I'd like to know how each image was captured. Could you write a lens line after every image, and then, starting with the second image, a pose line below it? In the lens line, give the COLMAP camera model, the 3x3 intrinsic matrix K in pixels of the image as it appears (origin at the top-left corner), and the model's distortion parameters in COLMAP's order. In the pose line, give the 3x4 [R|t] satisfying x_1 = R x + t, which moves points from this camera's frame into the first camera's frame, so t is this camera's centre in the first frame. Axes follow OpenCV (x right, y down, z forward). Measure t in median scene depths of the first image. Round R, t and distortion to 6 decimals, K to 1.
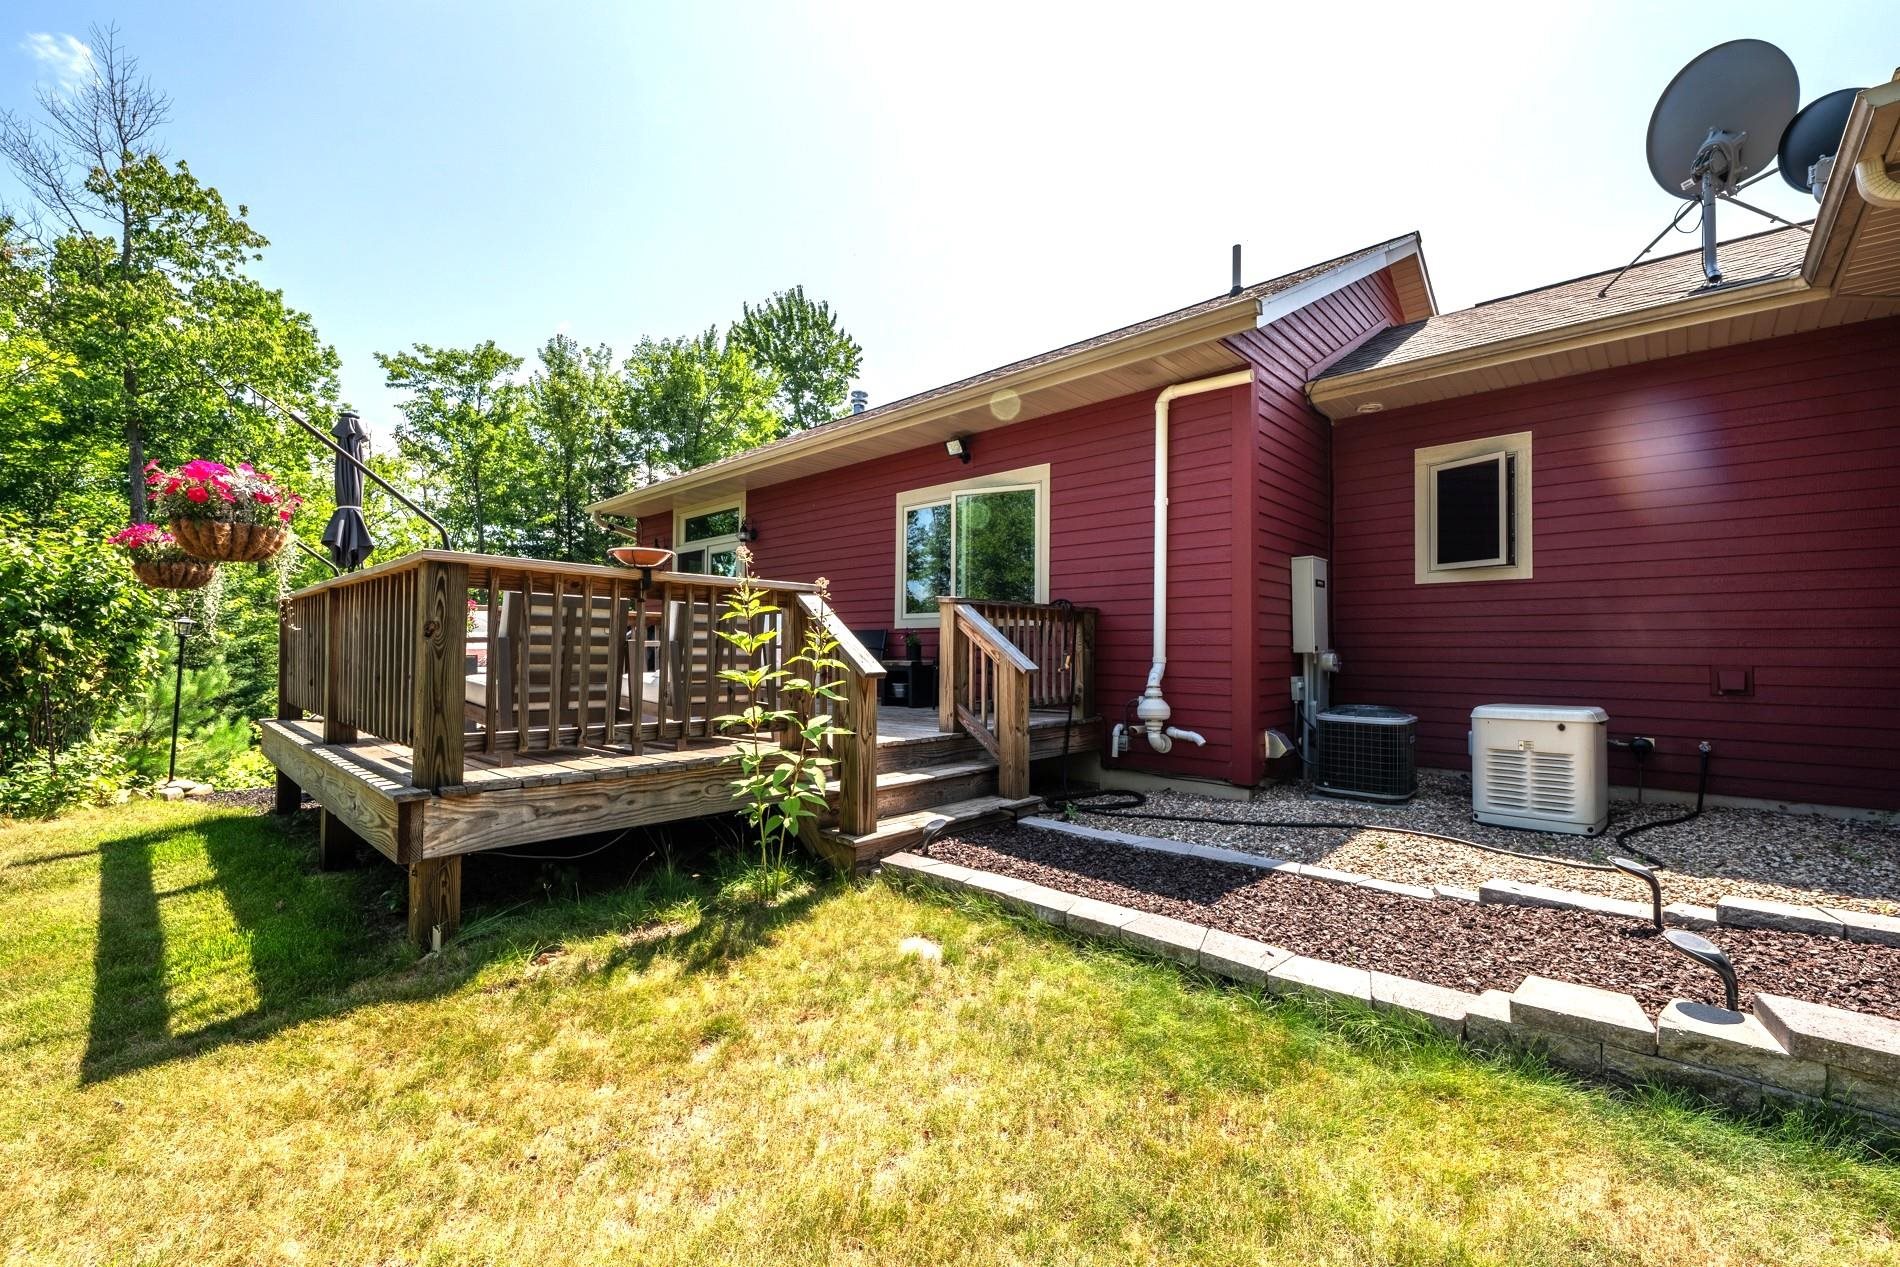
lens RADIAL K [[773.3, 0, 950.0], [0, 773.3, 633.5], [0, 0, 1]] dist [-0.000010, -0.010633]
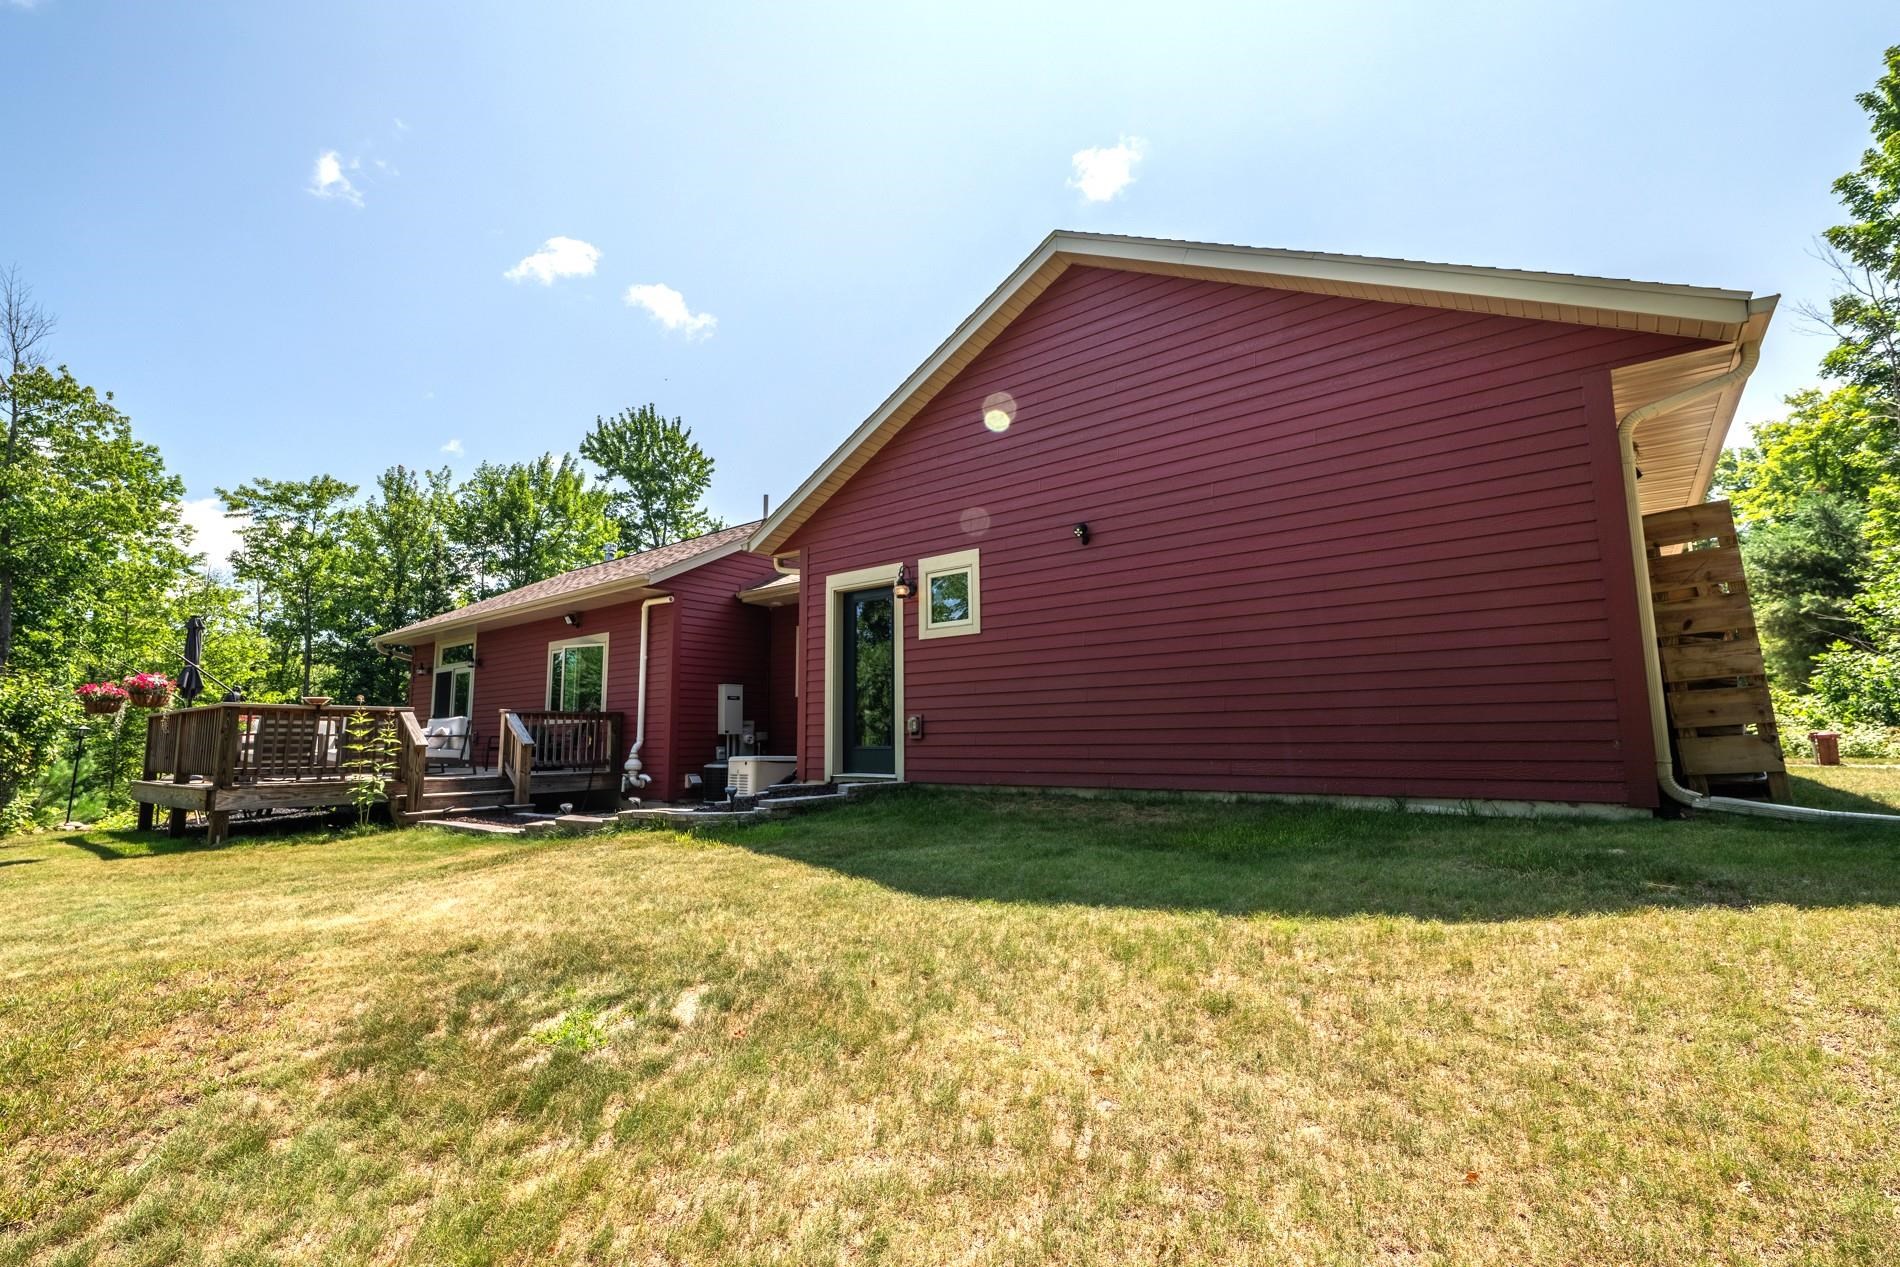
lens RADIAL K [[804.8, 0, 950.0], [0, 804.8, 633.5], [0, 0, 1]] dist [0.000966, -0.011988]
pose [[0.993436, -0.008072, 0.114103, 0.187448], [0.020608, 0.993816, -0.109115, 0.001732], [-0.112516, 0.110750, 0.987459, -0.254821]]
